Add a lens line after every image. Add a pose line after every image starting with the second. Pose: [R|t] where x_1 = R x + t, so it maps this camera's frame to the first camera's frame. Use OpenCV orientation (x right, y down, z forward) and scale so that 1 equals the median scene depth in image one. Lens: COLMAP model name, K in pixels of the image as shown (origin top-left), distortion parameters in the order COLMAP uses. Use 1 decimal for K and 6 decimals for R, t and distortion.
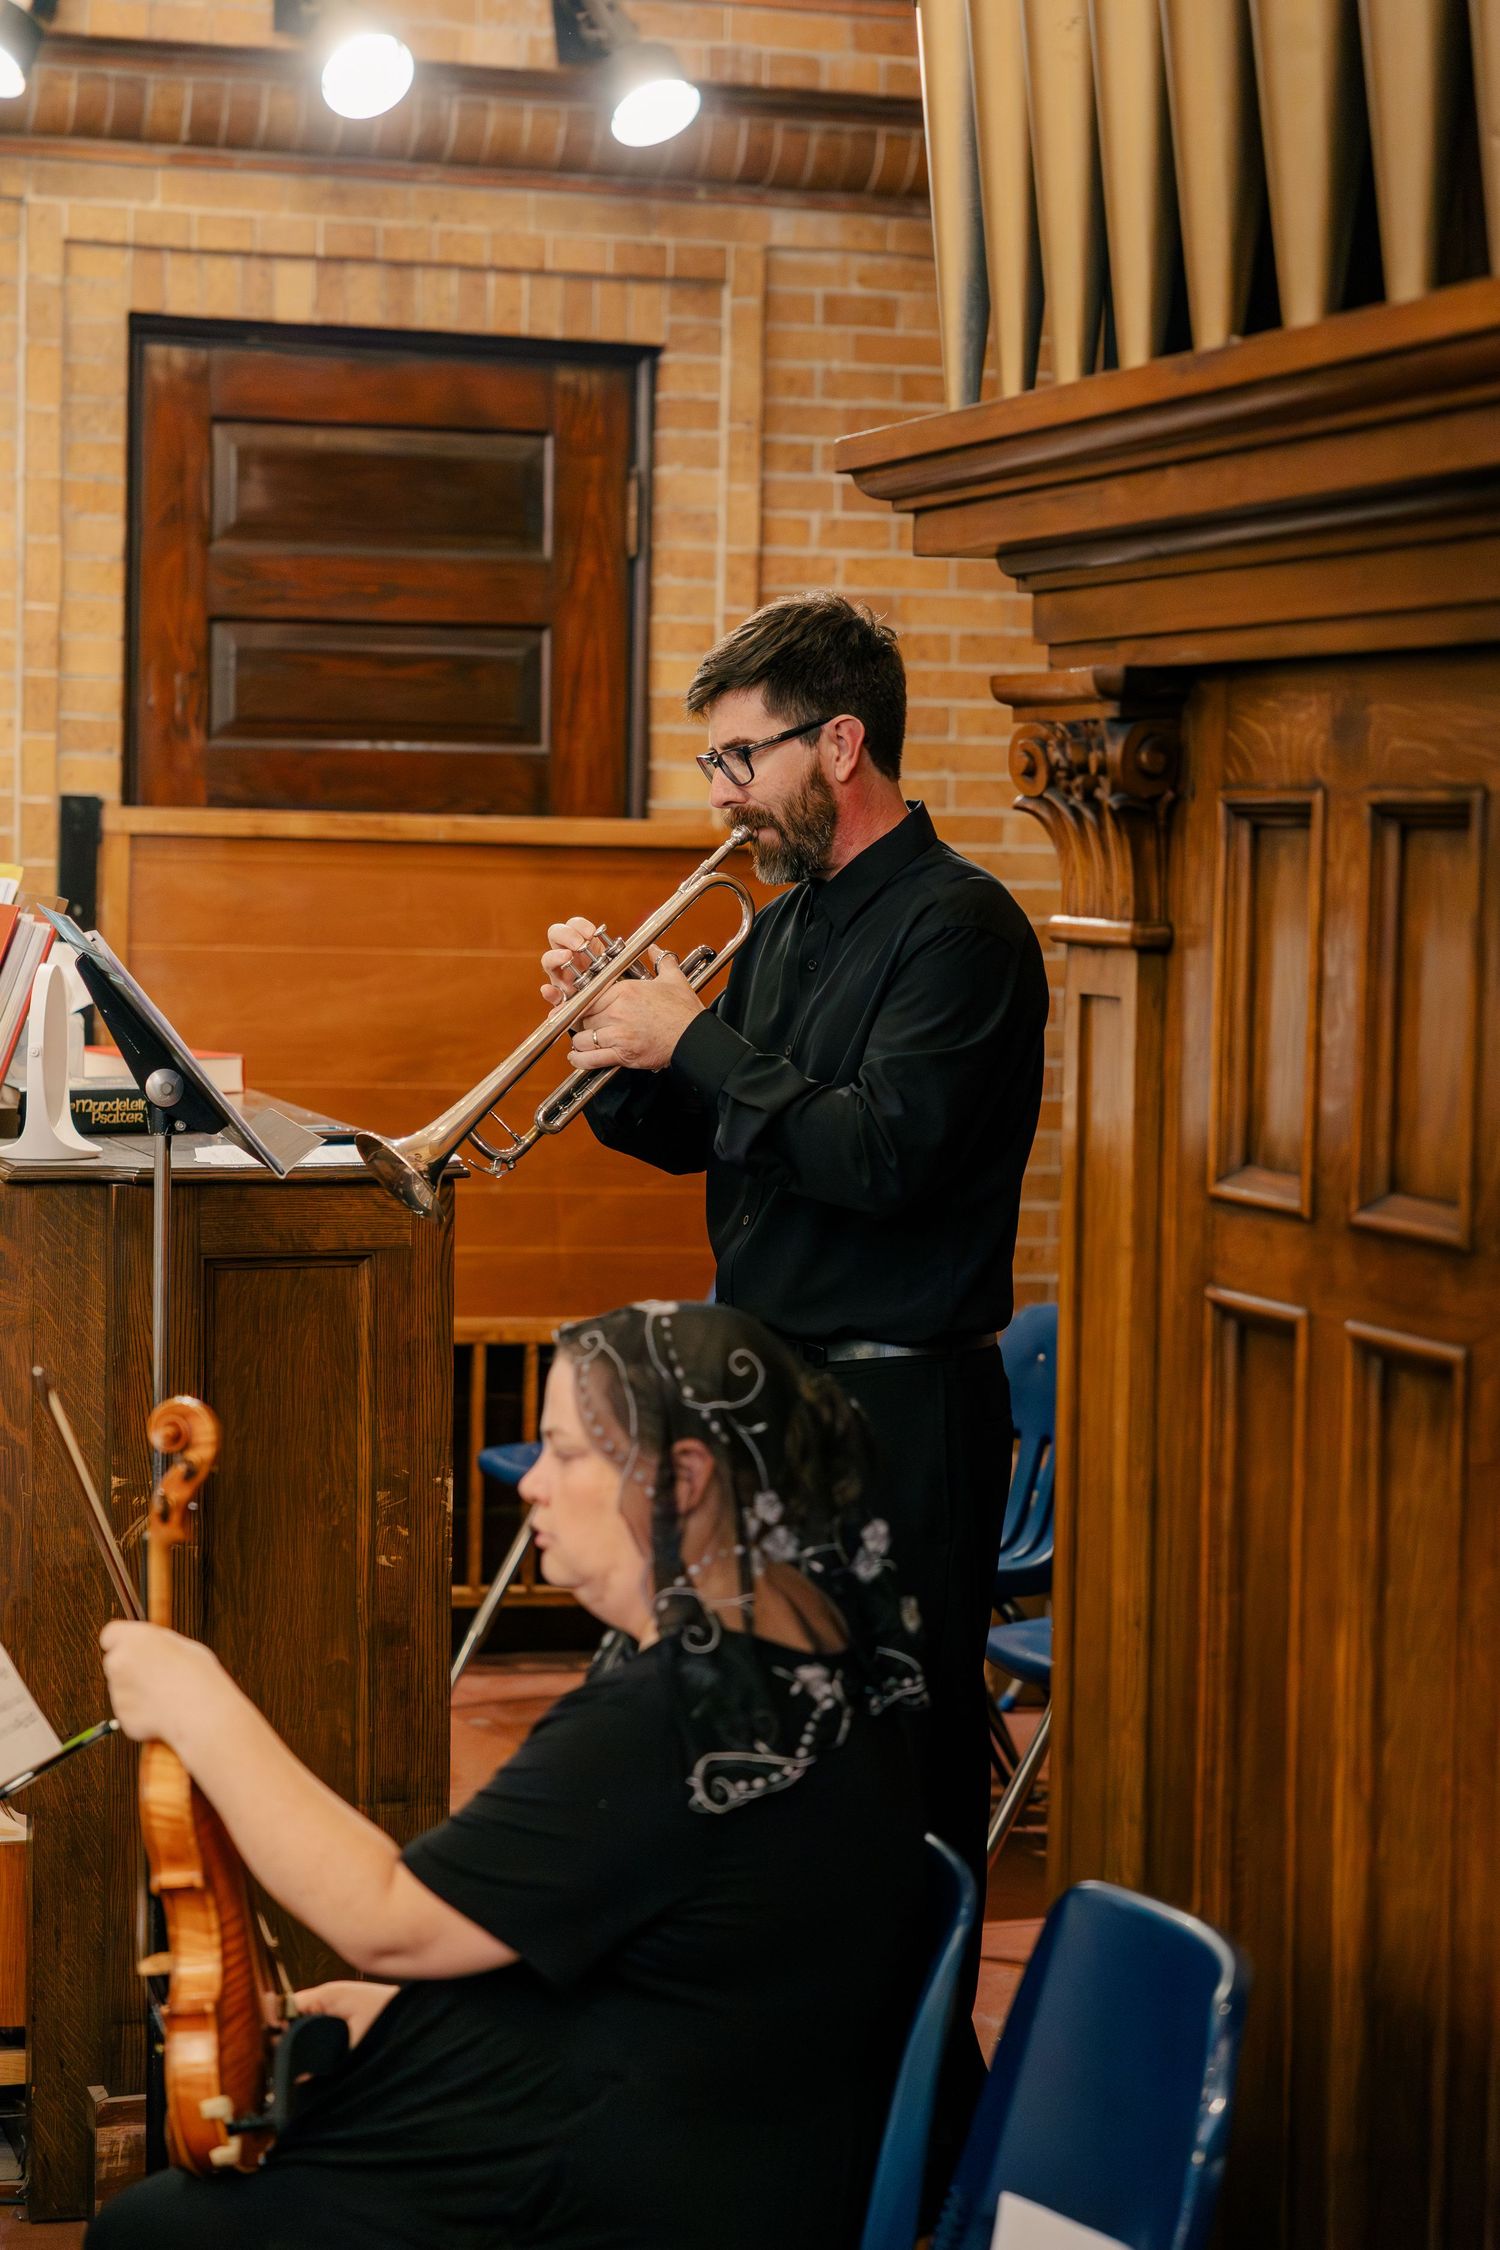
lens RADIAL K [[4429.9, 0, 750.0], [0, 4429.9, 1125.0], [0, 0, 1]] dist [0.050662, 0.121577]
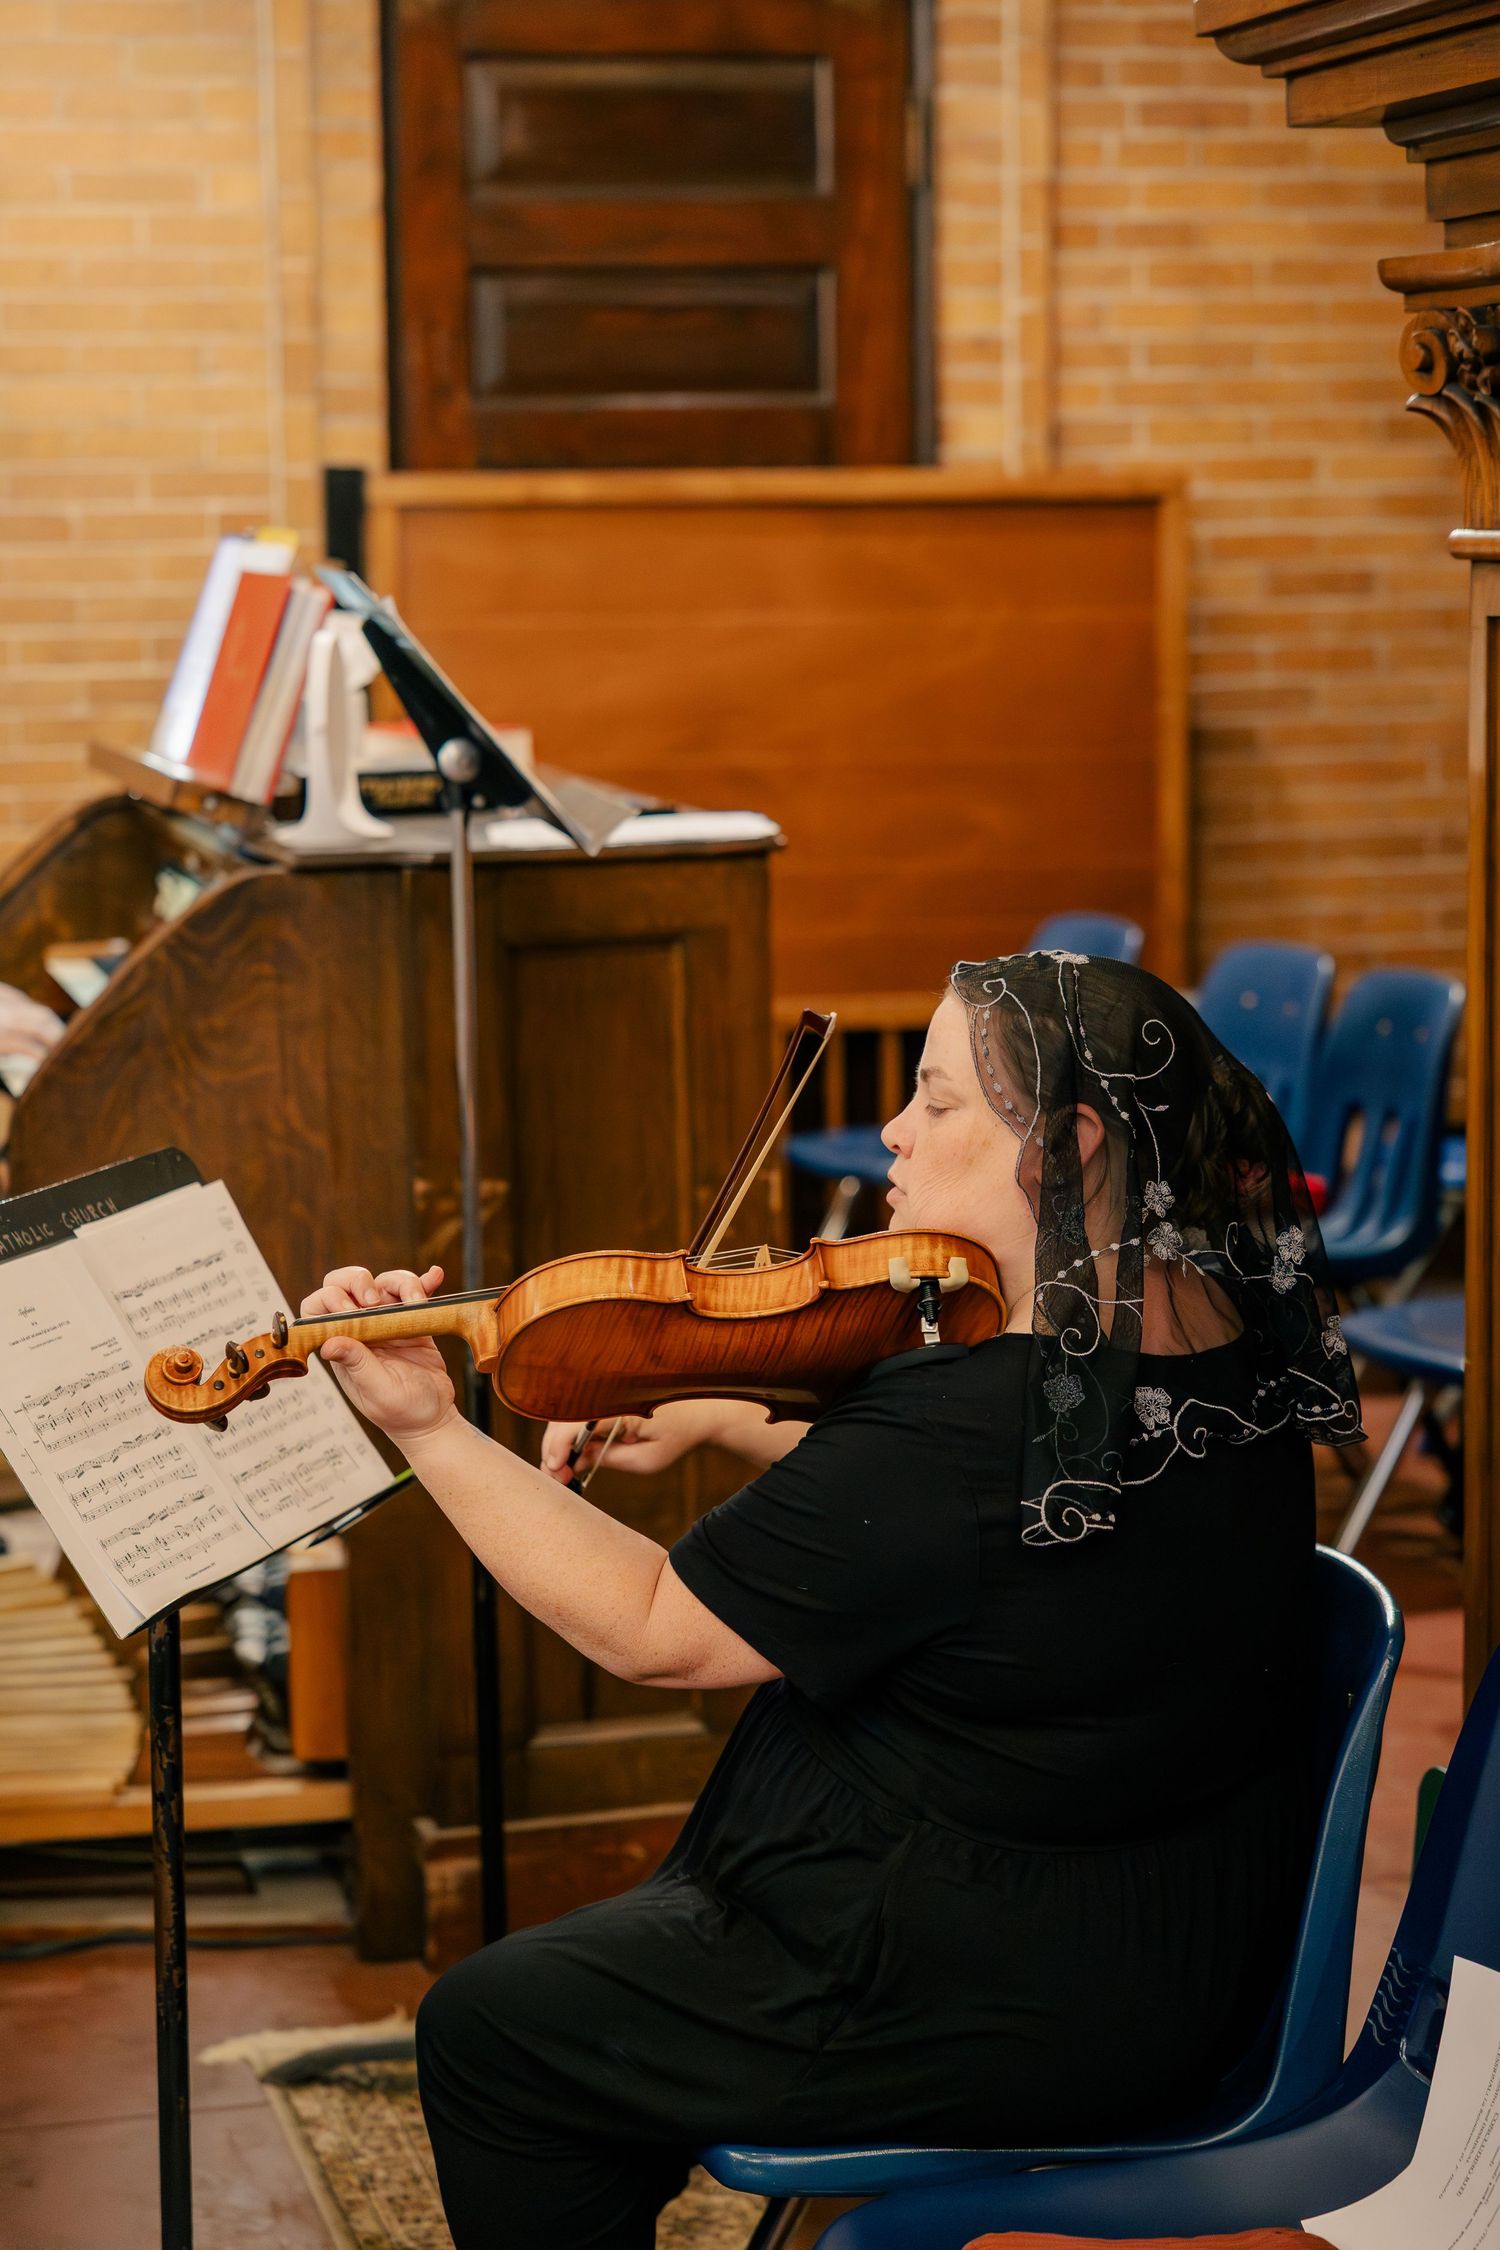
lens RADIAL K [[4429.9, 0, 750.0], [0, 4429.9, 1125.0], [0, 0, 1]] dist [0.050662, 0.121577]
pose [[0.997978, -0.027016, -0.057541, -0.017716], [0.031009, 0.997087, 0.069681, 0.003993], [0.055491, -0.071325, 0.995908, 0.066116]]
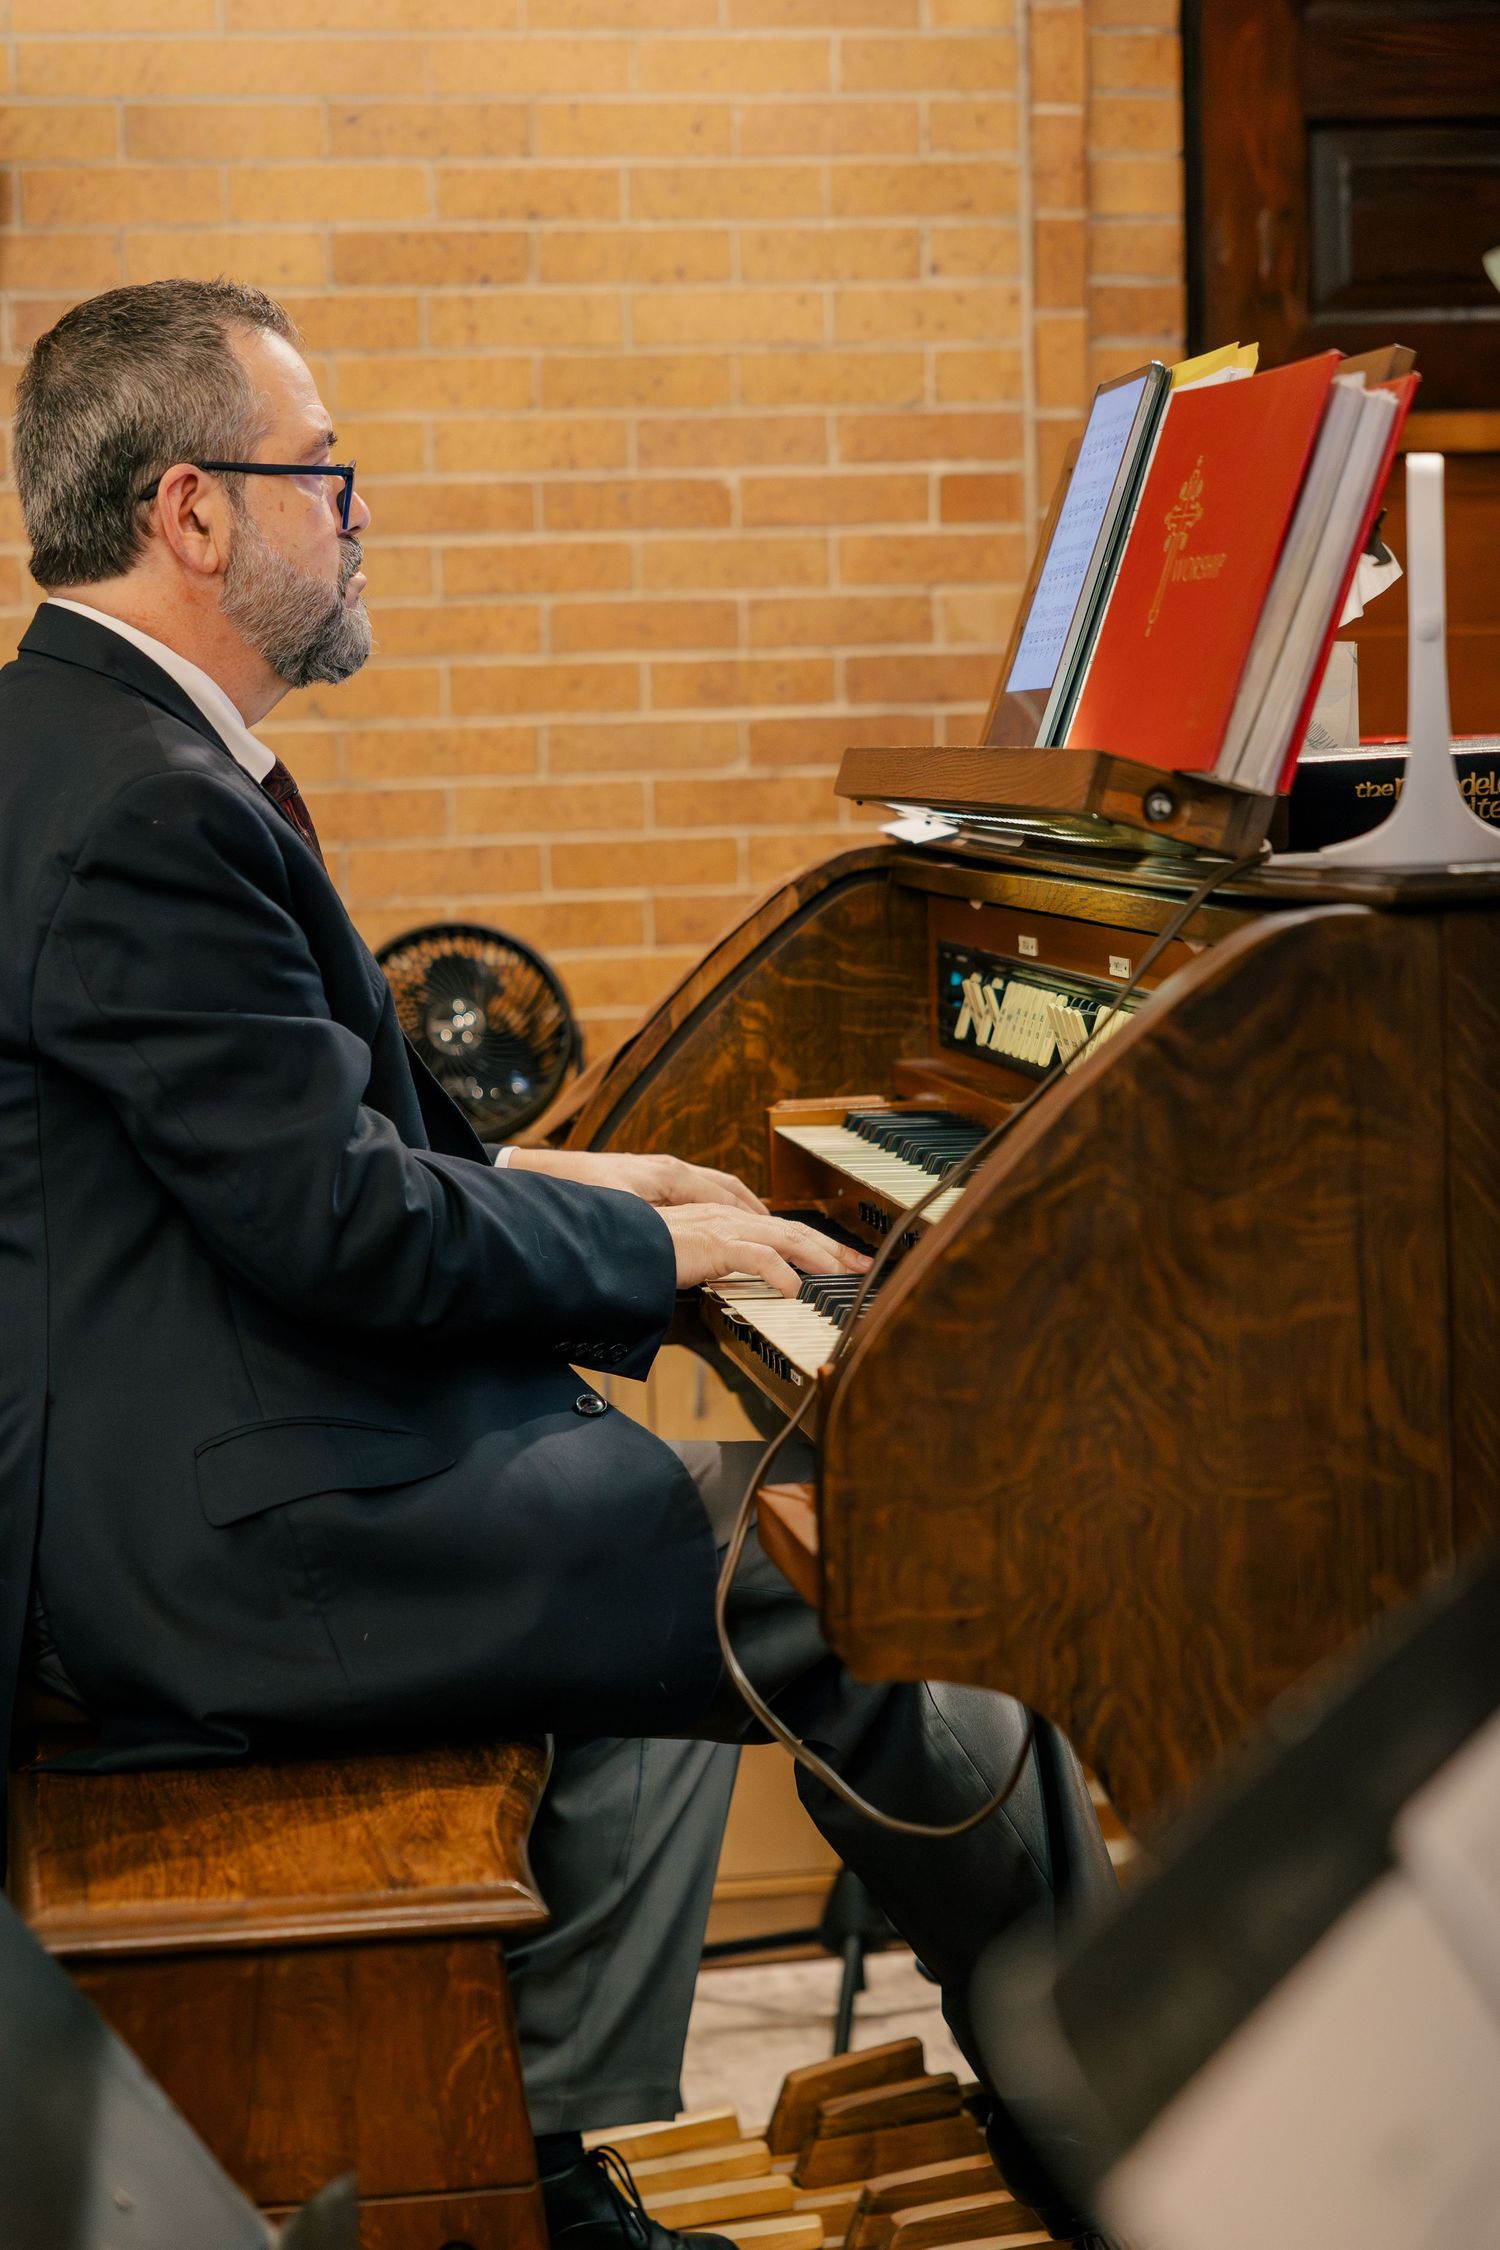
lens RADIAL K [[4507.1, 0, 751.0], [0, 4507.1, 1204.2], [0, 0, 1]] dist [0.015605, 0.037742]
pose [[0.986997, -0.030450, -0.157831, -0.140273], [0.036340, 0.998742, 0.034562, 0.022079], [0.156580, -0.039848, 0.986861, 0.459775]]
